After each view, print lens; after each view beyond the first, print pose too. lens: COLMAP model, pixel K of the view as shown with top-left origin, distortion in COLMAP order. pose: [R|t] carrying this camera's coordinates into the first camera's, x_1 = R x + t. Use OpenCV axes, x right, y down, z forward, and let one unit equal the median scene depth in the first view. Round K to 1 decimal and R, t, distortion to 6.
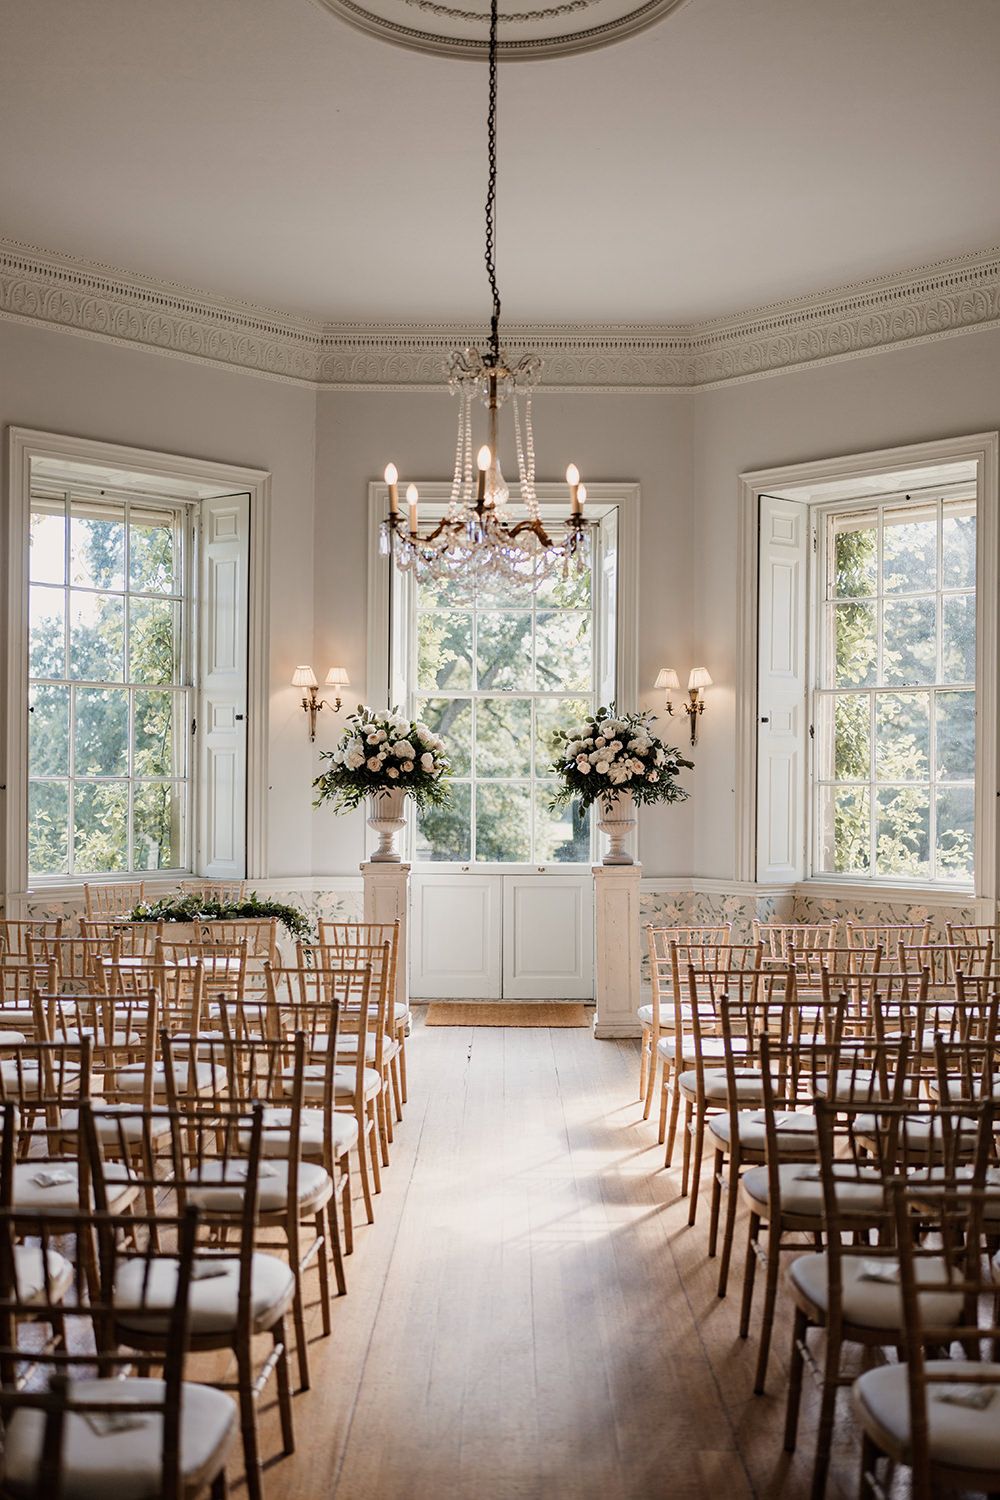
lens RADIAL K [[1428.4, 0, 500.0], [0, 1428.4, 750.0], [0, 0, 1]] dist [-0.011284, 0.000037]
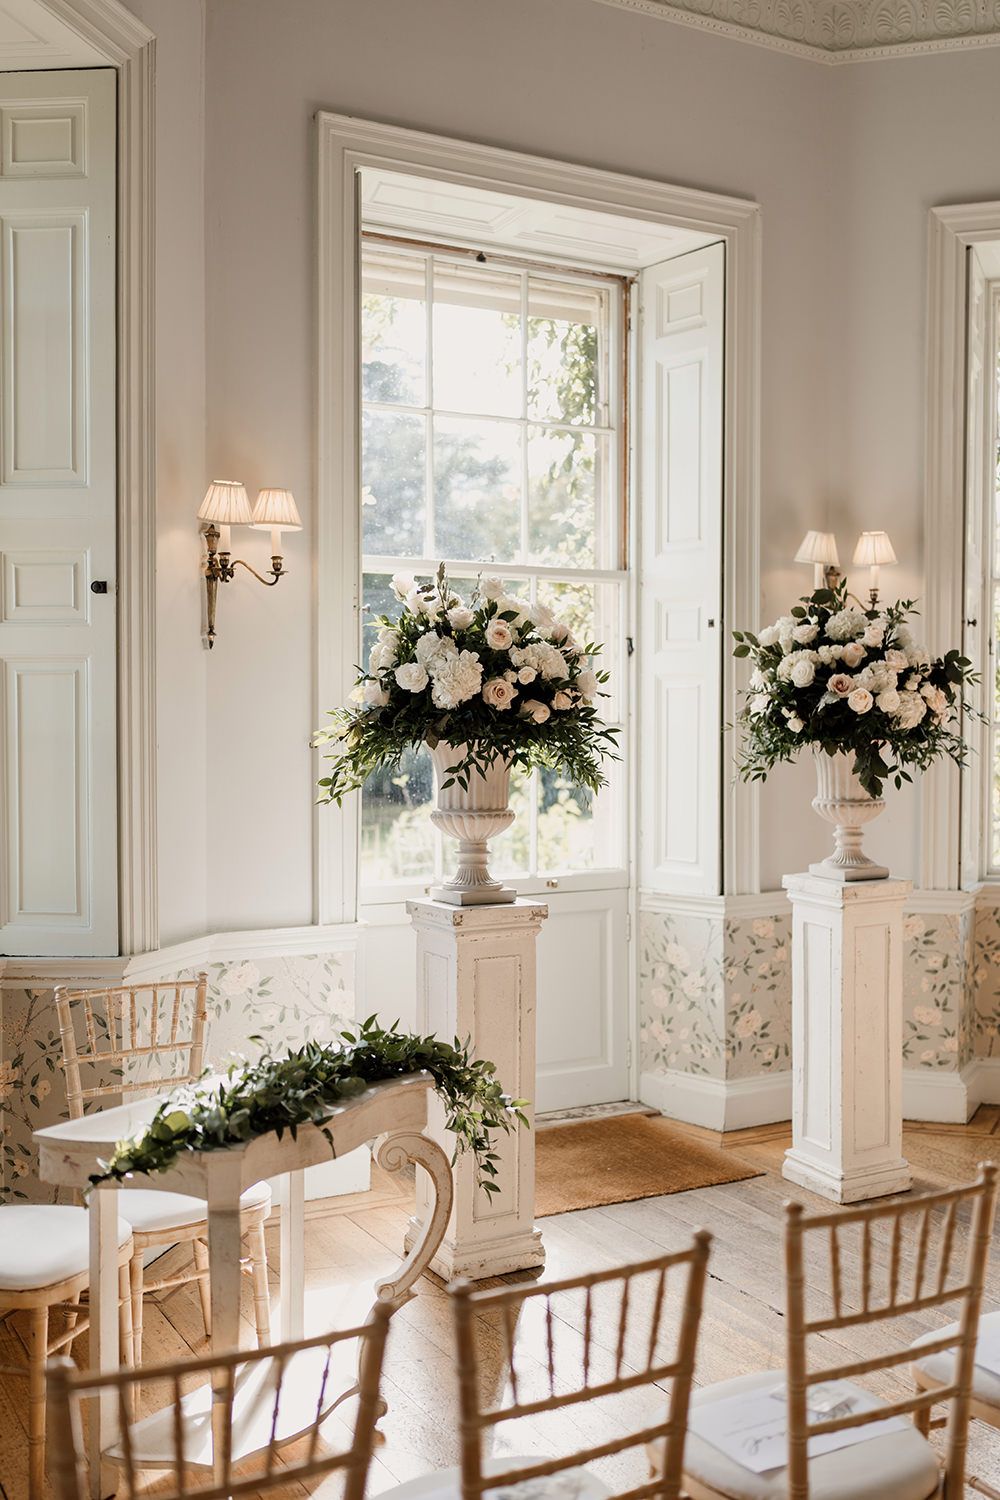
lens RADIAL K [[1430.3, 0, 434.5], [0, 1430.3, 752.6], [0, 0, 1]] dist [-0.014536, 0.012007]
pose [[0.880851, -0.018084, 0.473048, -0.296394], [-0.002650, 0.999066, 0.043126, 0.008394], [-0.473386, -0.039241, 0.879981, 0.561721]]
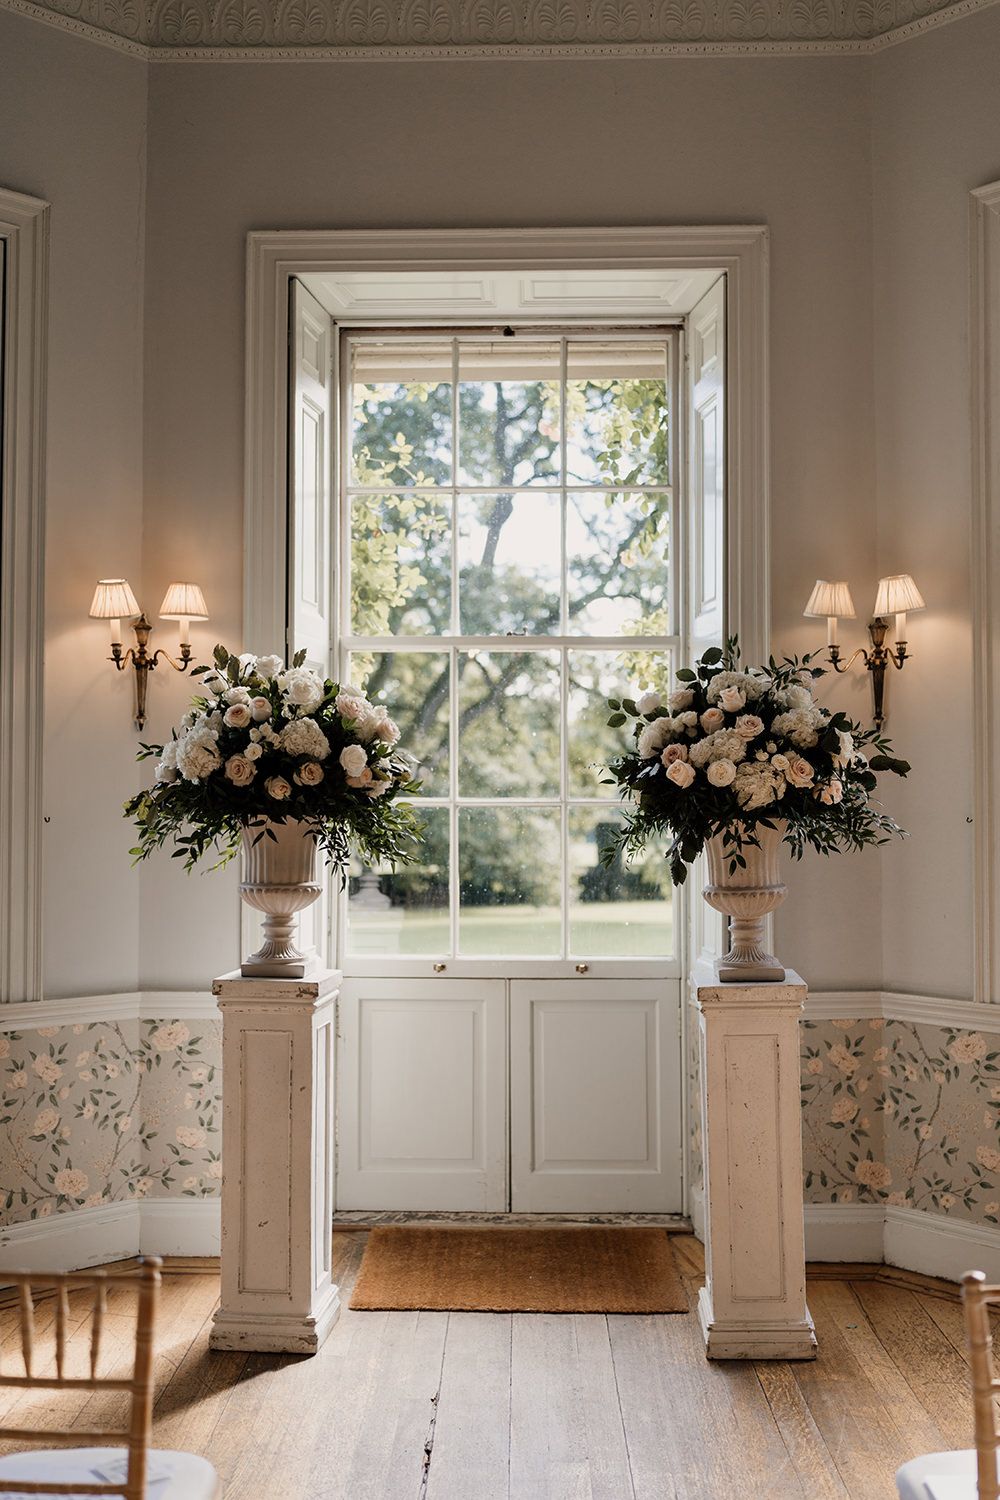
lens RADIAL K [[1428.4, 0, 500.0], [0, 1428.4, 750.0], [0, 0, 1]] dist [-0.011284, 0.000037]
pose [[0.999899, -0.006981, -0.012383, 0.006042], [0.006808, 0.999880, -0.013934, 0.009819], [0.012479, 0.013849, 0.999826, 0.494920]]
